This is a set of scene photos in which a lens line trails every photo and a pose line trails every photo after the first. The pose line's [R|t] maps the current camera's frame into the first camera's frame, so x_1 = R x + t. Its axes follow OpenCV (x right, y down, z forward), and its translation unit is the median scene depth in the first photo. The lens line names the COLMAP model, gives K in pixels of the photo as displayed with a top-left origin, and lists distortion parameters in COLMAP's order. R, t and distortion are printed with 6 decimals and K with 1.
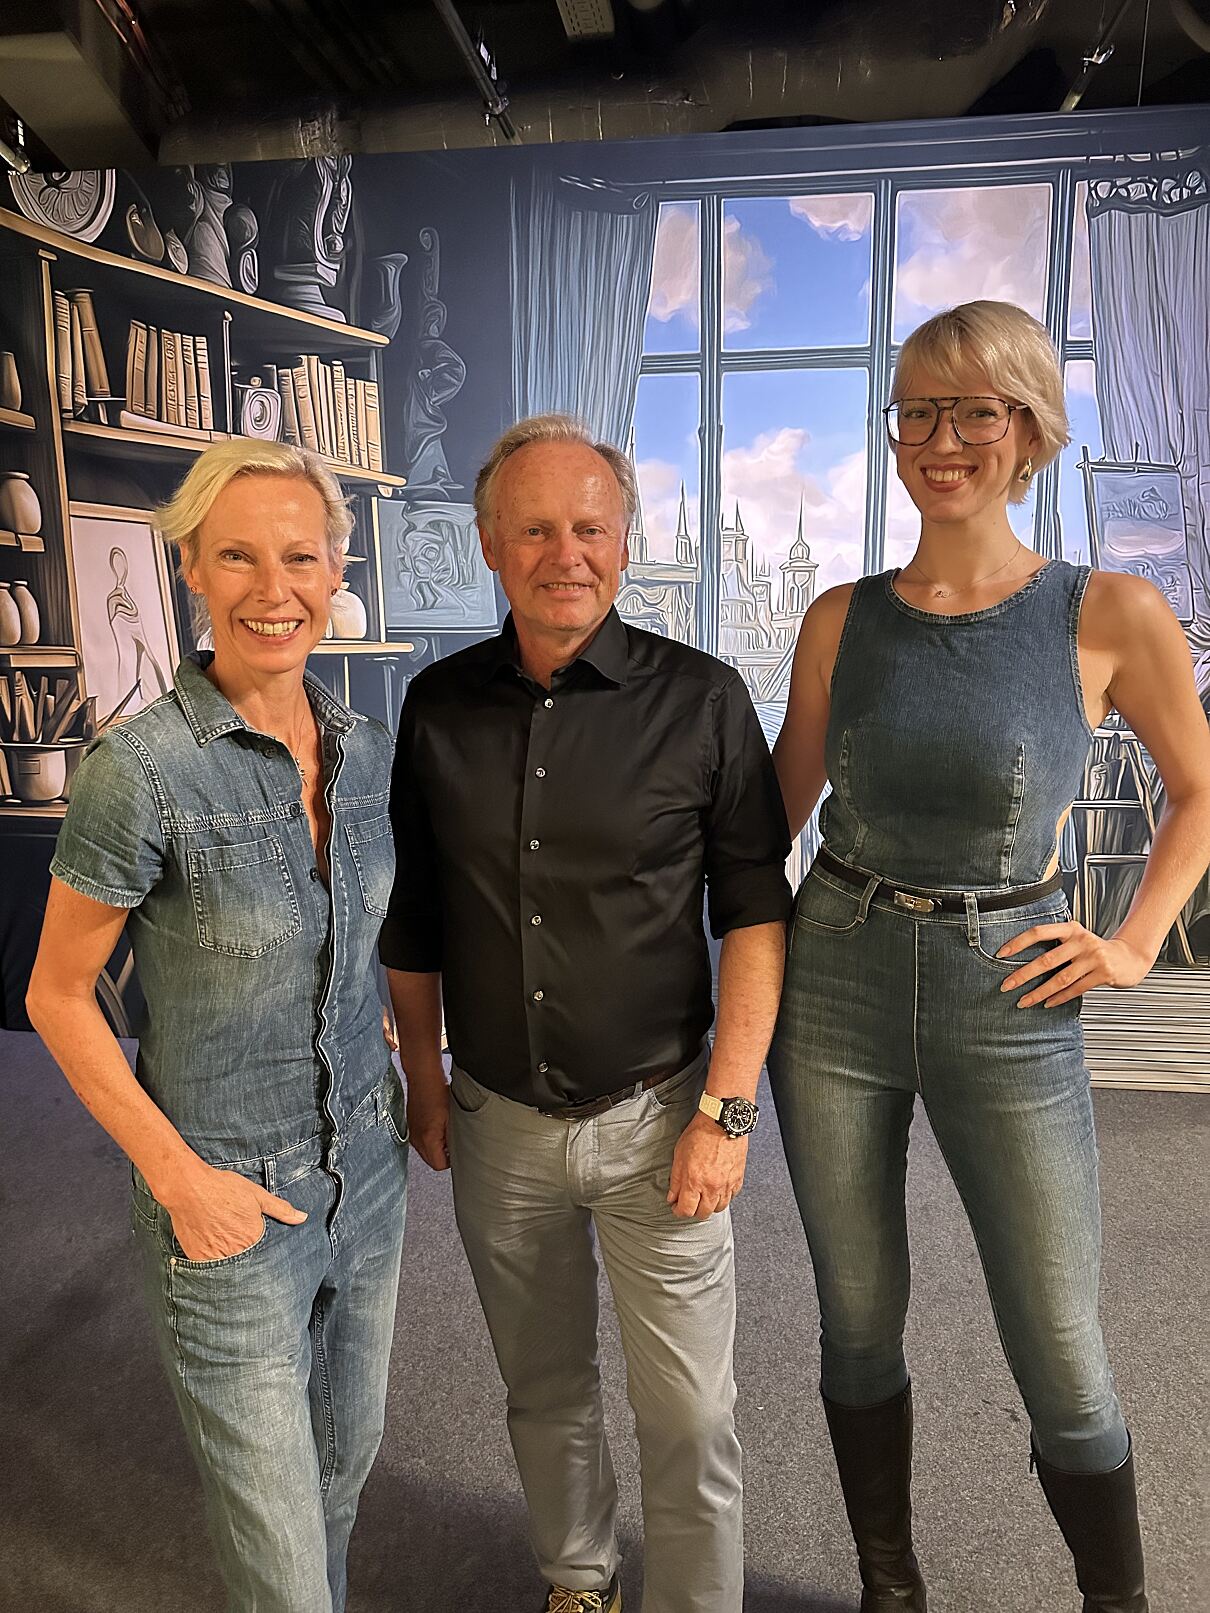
lens RADIAL K [[1155.3, 0, 622.4], [0, 1155.3, 813.8], [0, 0, 1]] dist [0.052484, -0.082491]
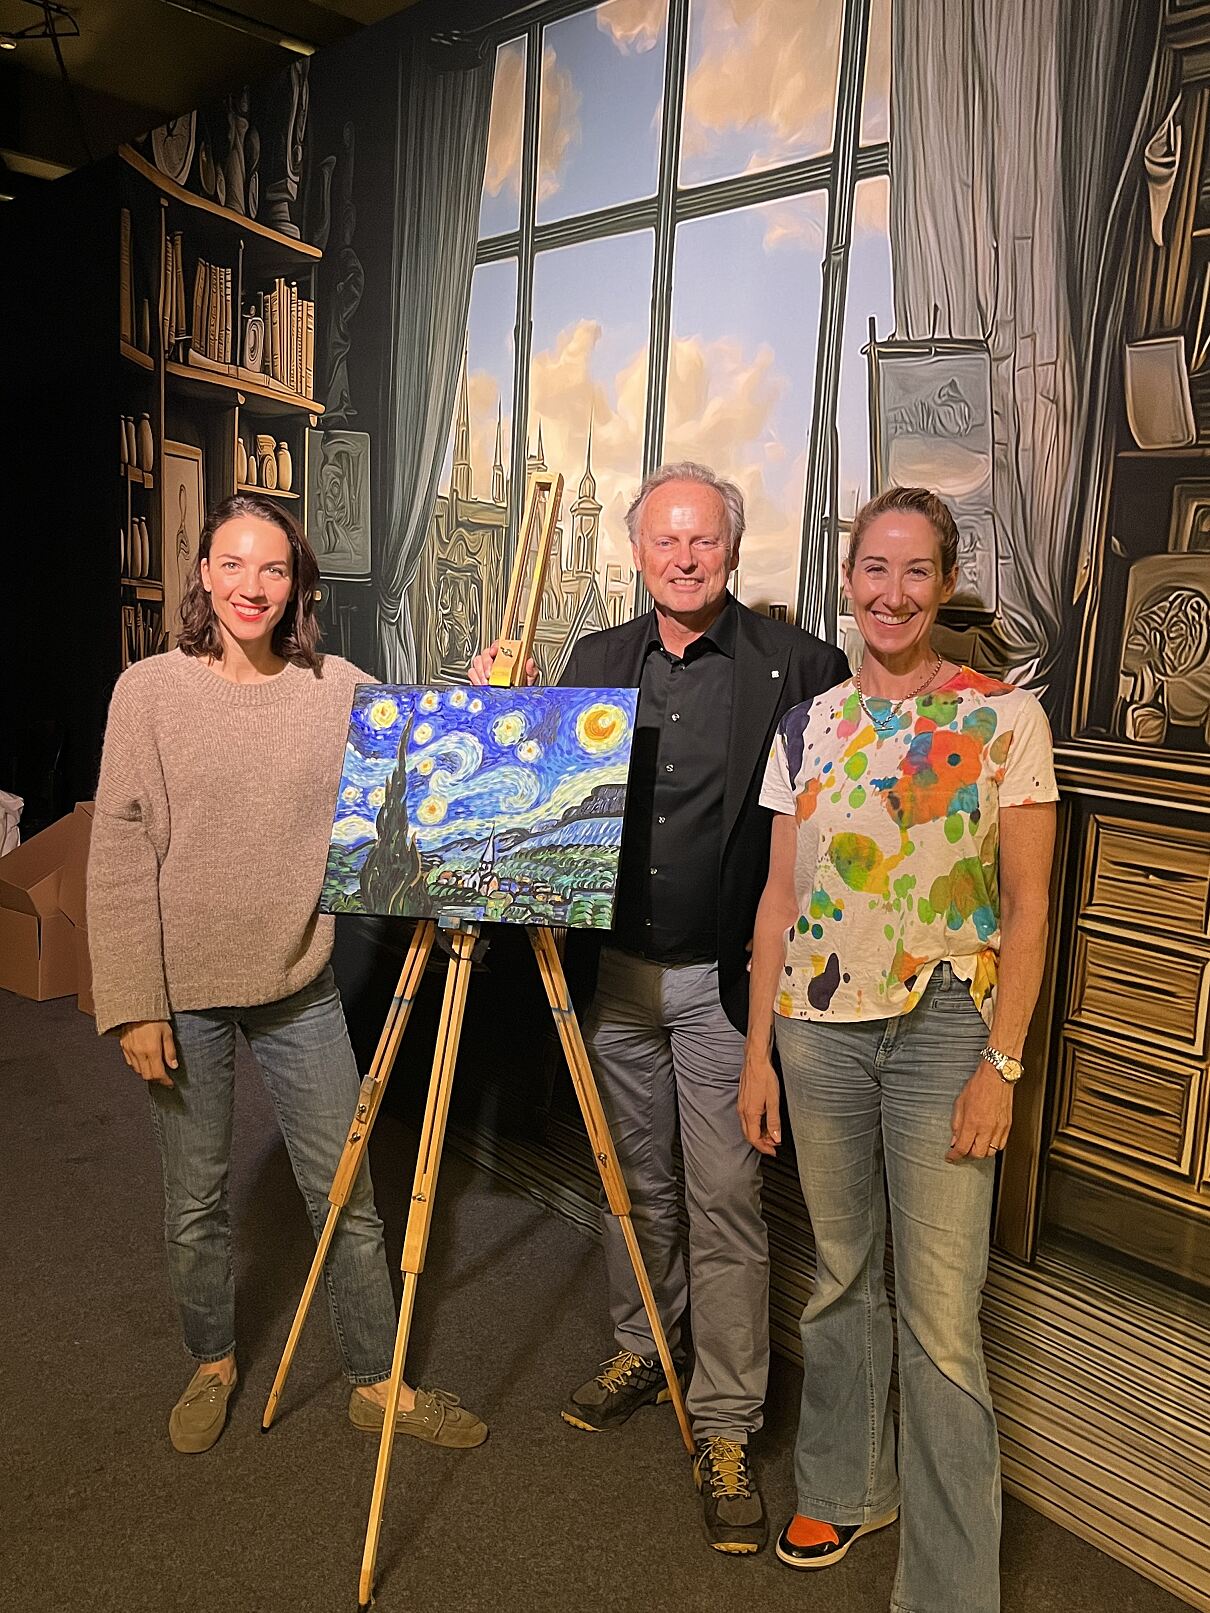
lens RADIAL K [[1537.8, 0, 616.6], [0, 1537.8, 795.3], [0, 0, 1]] dist [0.025663, 0.000000]
pose [[0.720695, 0.138499, -0.679277, 0.877336], [-0.167544, 0.985592, 0.023194, -0.066177], [0.672702, 0.097093, 0.733516, 0.343893]]
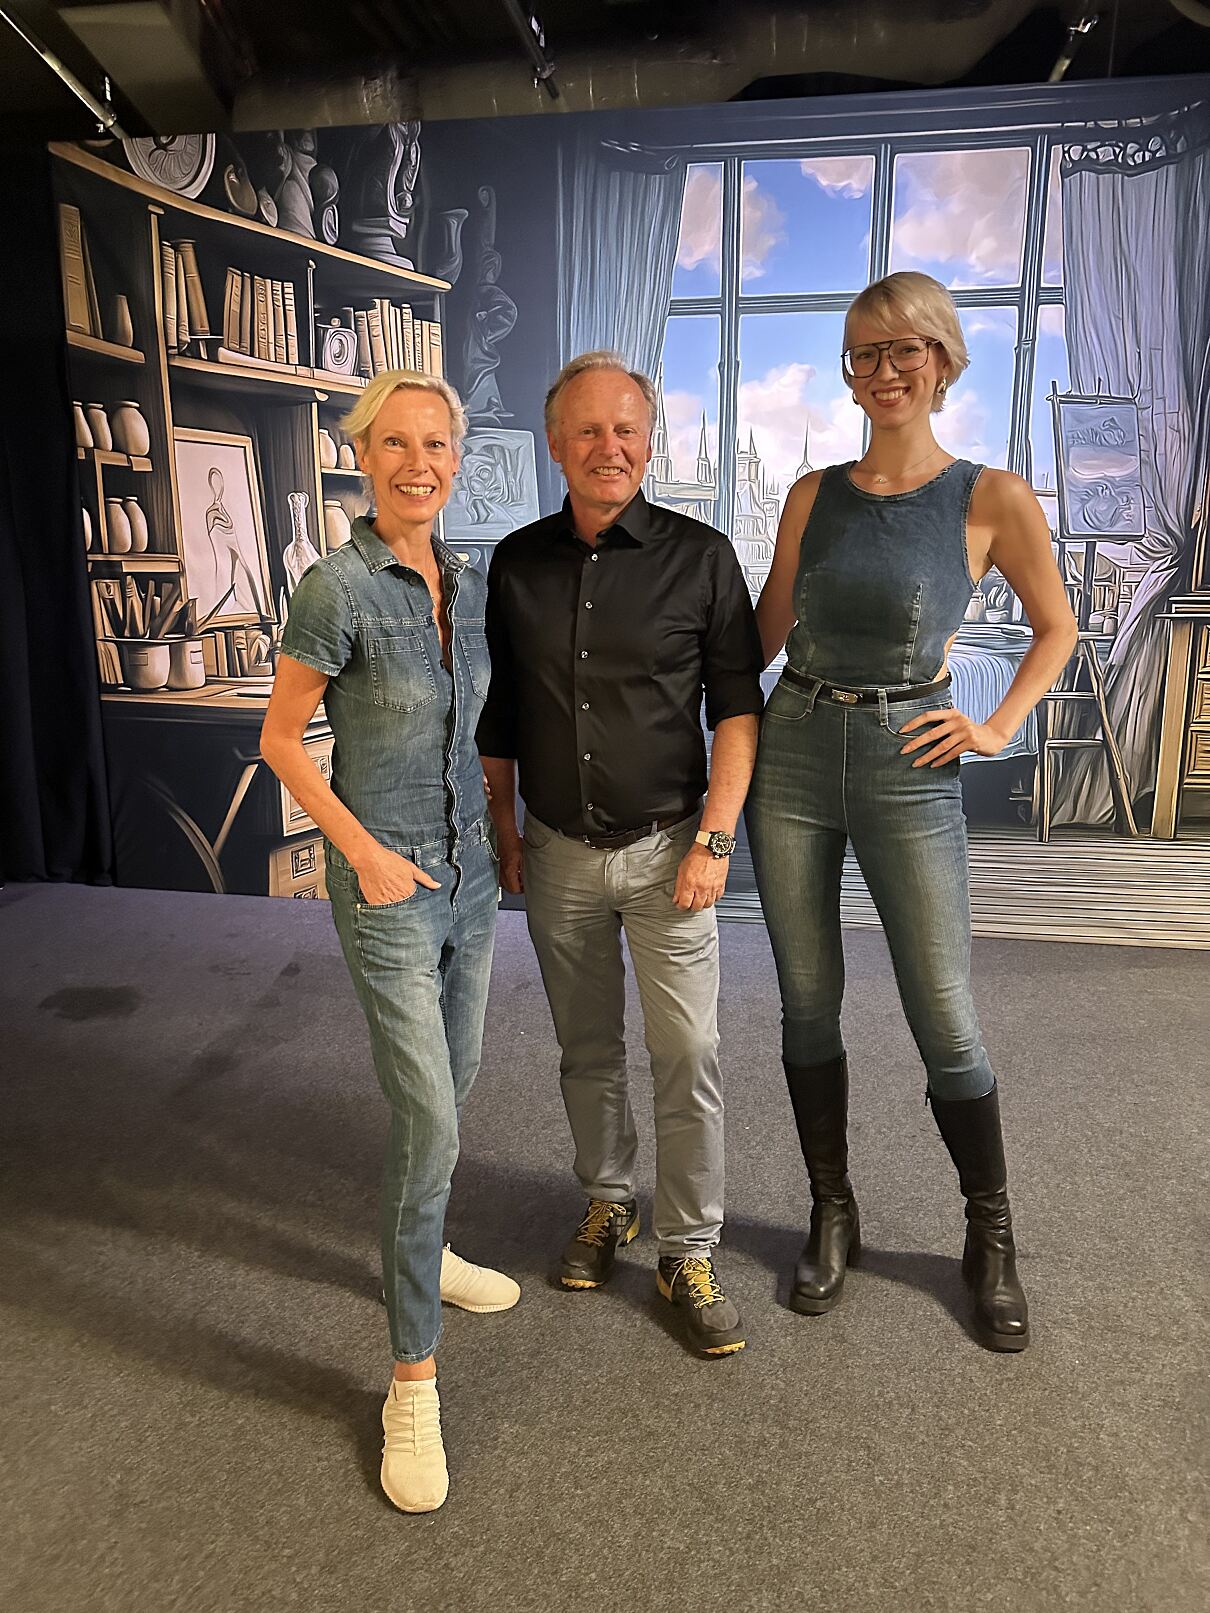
lens RADIAL K [[1155.3, 0, 612.9], [0, 1155.3, 812.5], [0, 0, 1]] dist [0.052484, -0.082491]
pose [[0.999459, 0.013545, -0.029956, 0.001539], [-0.012052, 0.998703, 0.049459, 0.058763], [0.030587, -0.049071, 0.998327, -0.182953]]
